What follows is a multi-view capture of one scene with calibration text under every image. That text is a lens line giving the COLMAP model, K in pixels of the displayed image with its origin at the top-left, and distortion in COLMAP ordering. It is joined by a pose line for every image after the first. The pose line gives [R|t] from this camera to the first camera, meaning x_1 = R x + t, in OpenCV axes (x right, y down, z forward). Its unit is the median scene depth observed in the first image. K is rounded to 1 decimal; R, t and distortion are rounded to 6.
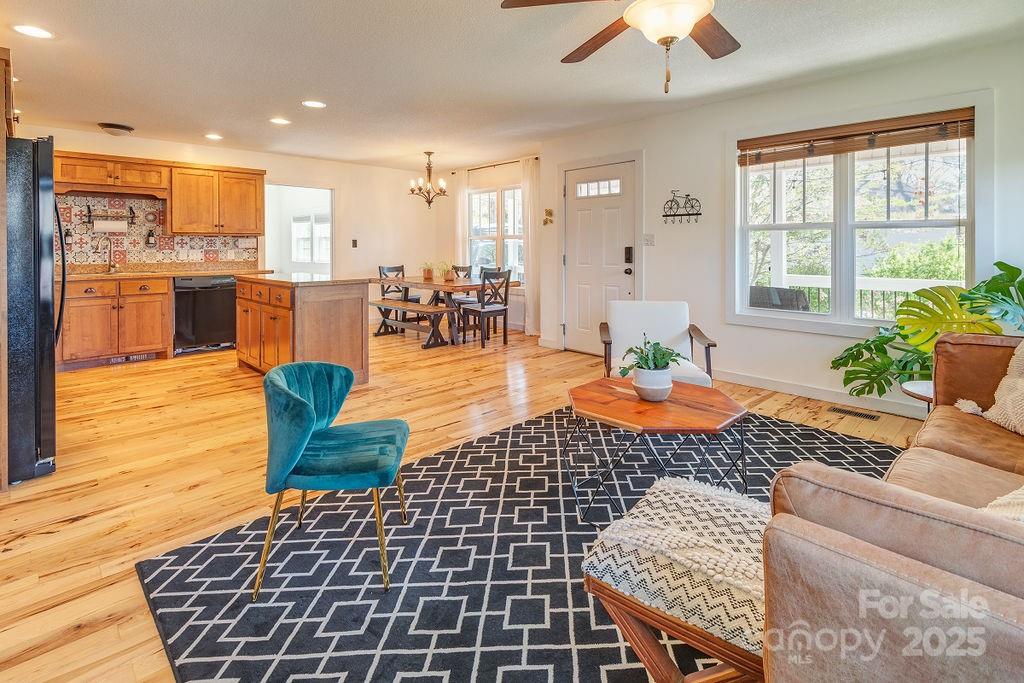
lens RADIAL K [[491.8, 0, 514.5], [0, 491.8, 251.8], [0, 0, 1]] dist [0.002545, 0.000303]
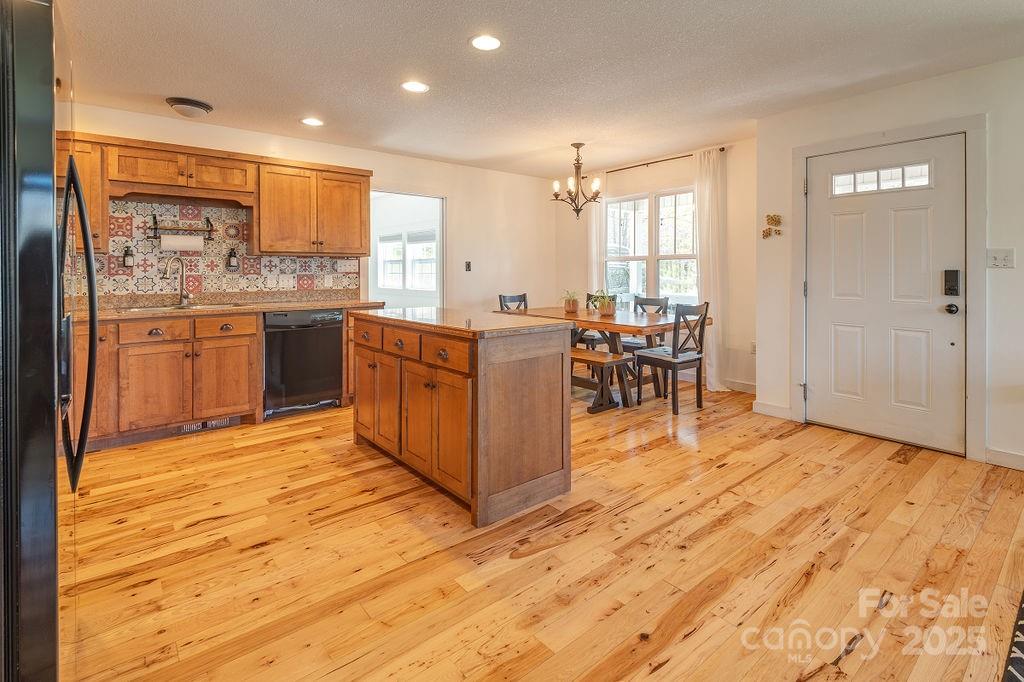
lens RADIAL K [[490.6, 0, 512.2], [0, 490.6, 276.1], [0, 0, 1]] dist [0.018443, -0.000630]
pose [[0.995492, -0.000037, -0.094843, -0.243528], [0.000172, 0.999999, 0.001416, -0.002870], [0.094842, -0.001426, 0.995491, 0.292284]]
